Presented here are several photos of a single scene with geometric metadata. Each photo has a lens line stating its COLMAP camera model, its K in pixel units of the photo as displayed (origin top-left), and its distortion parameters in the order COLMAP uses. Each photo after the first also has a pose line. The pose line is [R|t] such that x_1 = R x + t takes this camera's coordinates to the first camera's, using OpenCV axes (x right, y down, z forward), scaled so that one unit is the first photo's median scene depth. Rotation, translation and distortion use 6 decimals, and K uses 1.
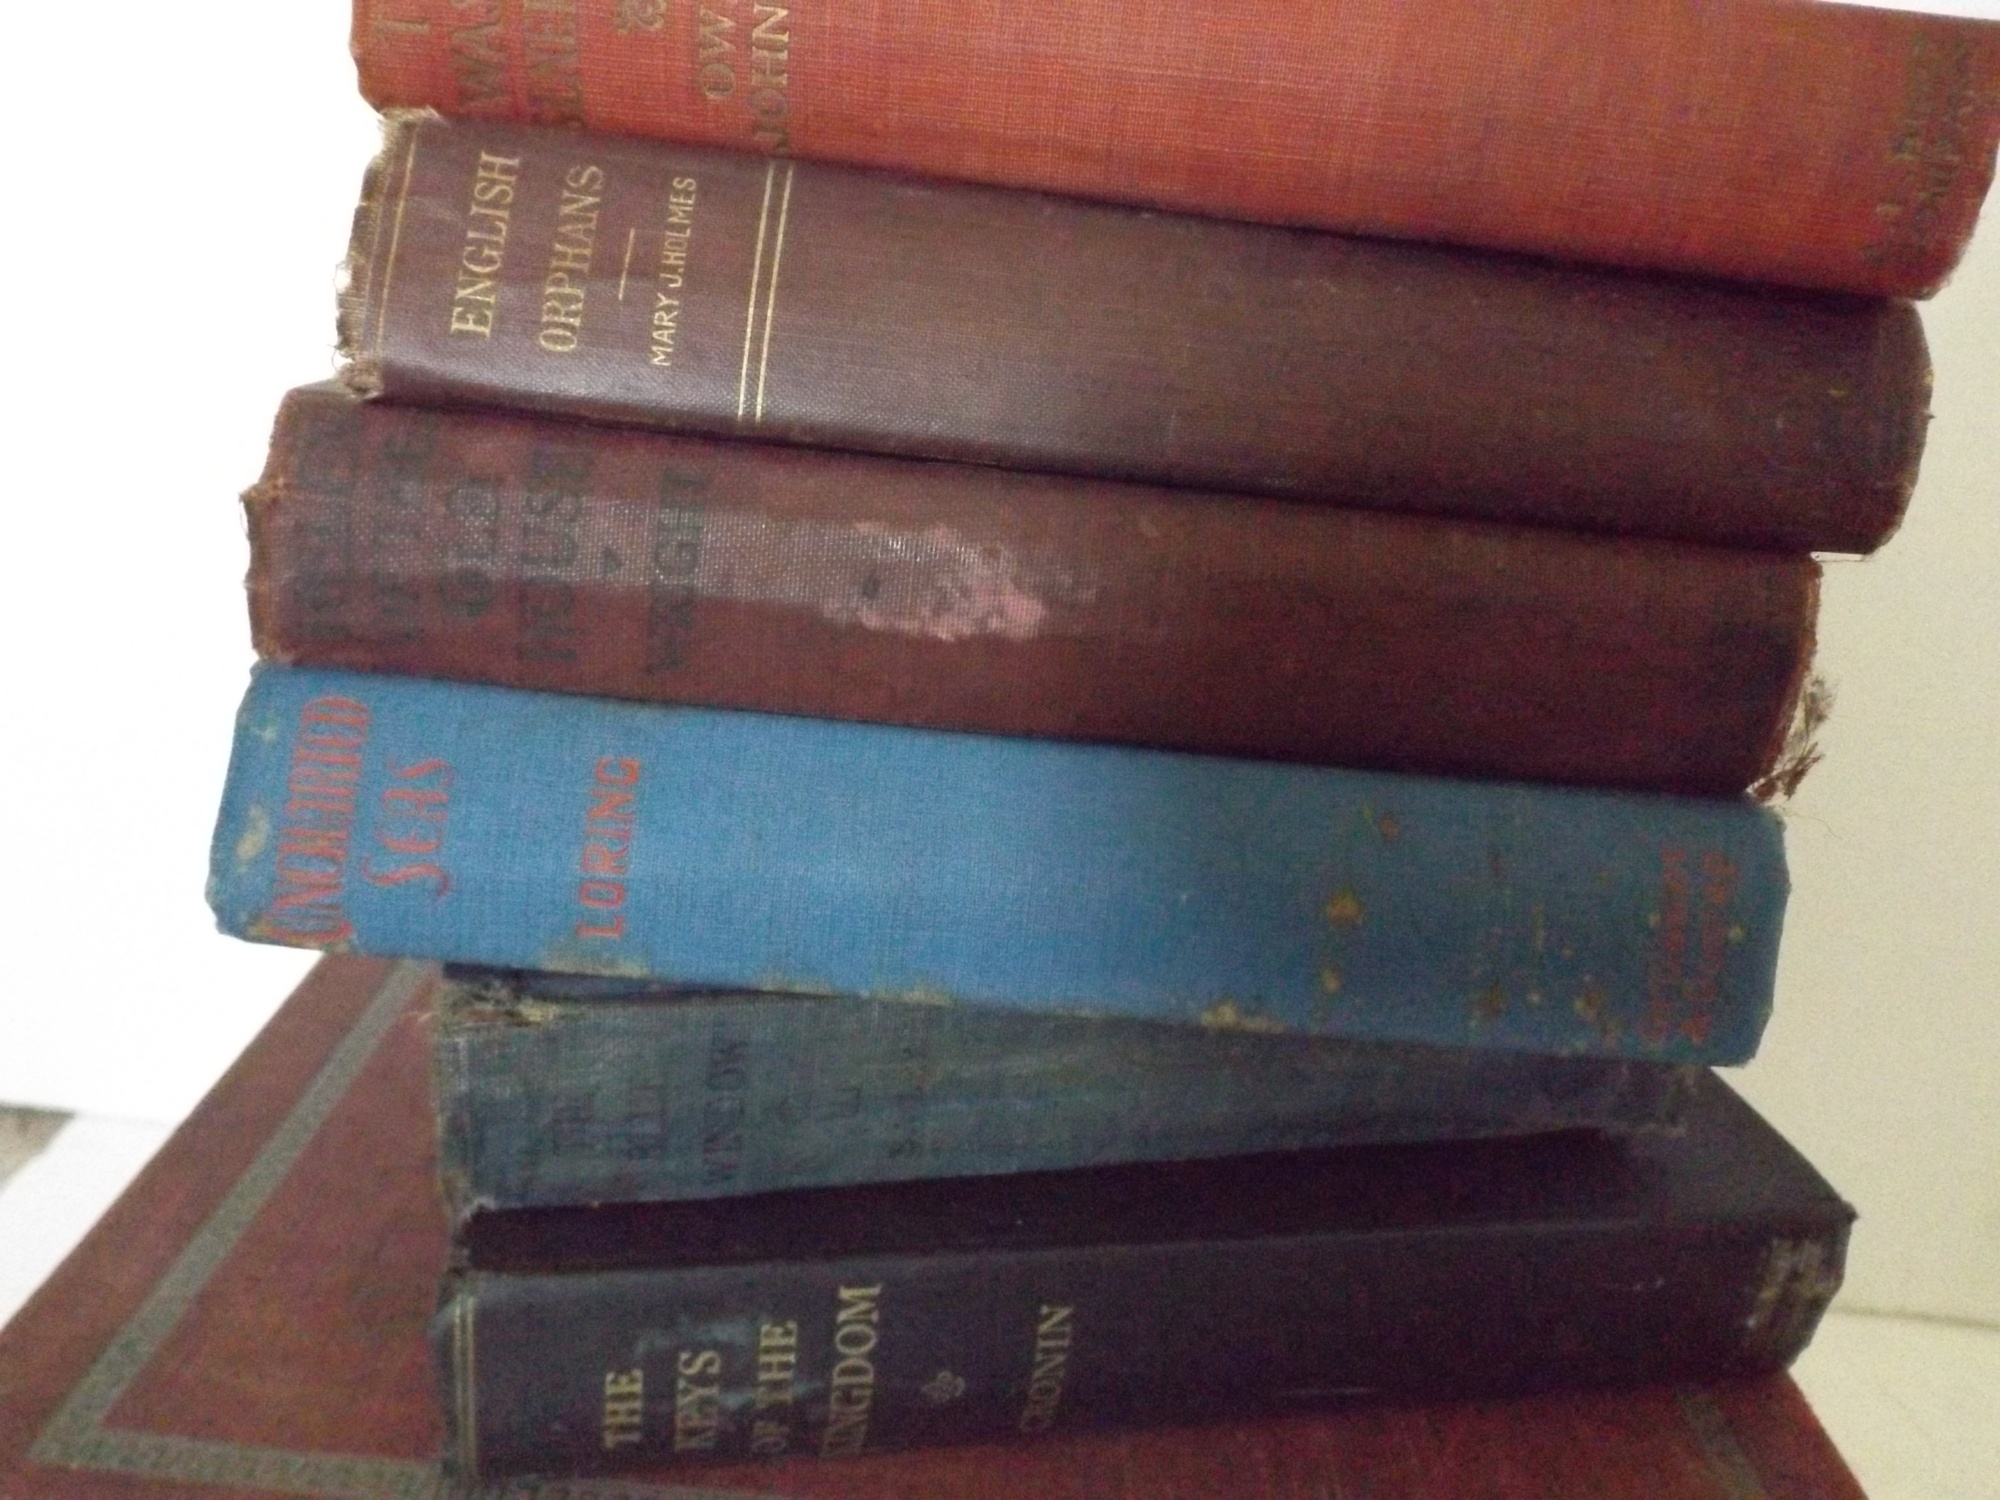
lens RADIAL K [[1424.2, 0, 991.7], [0, 1424.2, 748.1], [0, 0, 1]] dist [-0.004866, -0.003341]
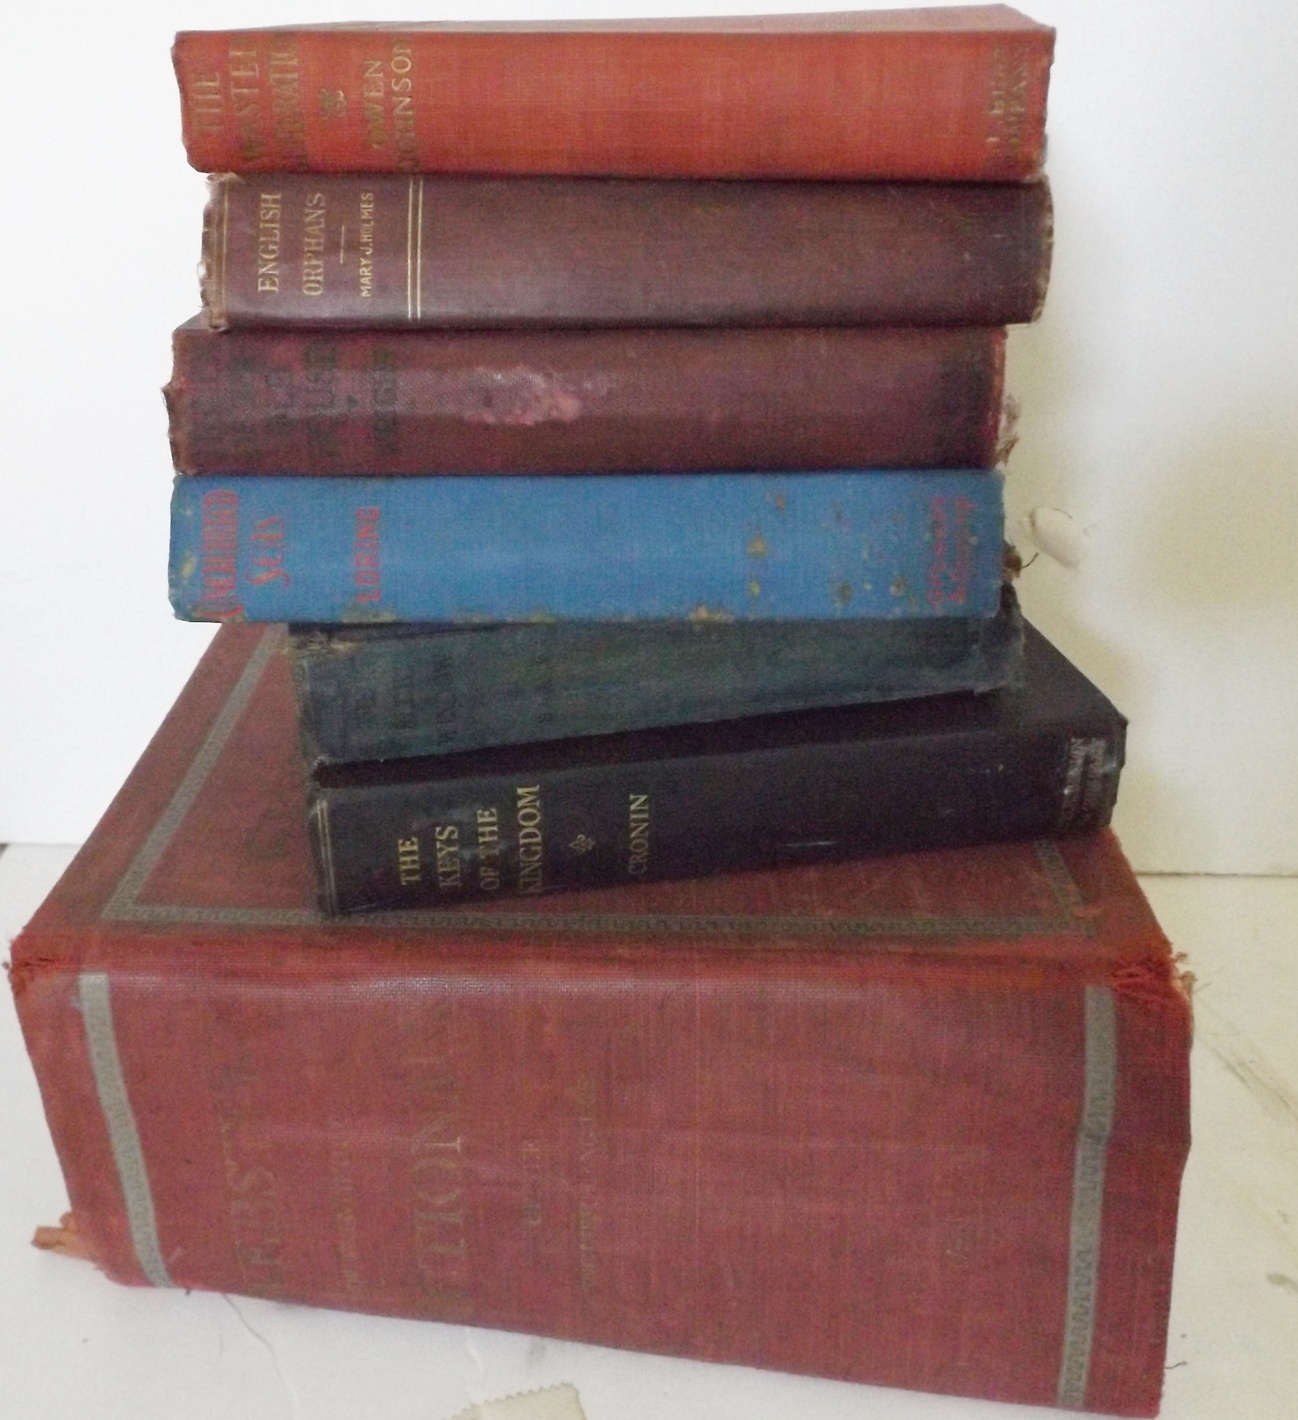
lens RADIAL K [[1395.3, 0, 607.6], [0, 1395.3, 711.8], [0, 0, 1]] dist [-0.001238, -0.002574]
pose [[0.992983, -0.094185, -0.071510, 0.166124], [0.100791, 0.990342, 0.095201, 0.134590], [0.061853, -0.101740, 0.992886, -0.871496]]
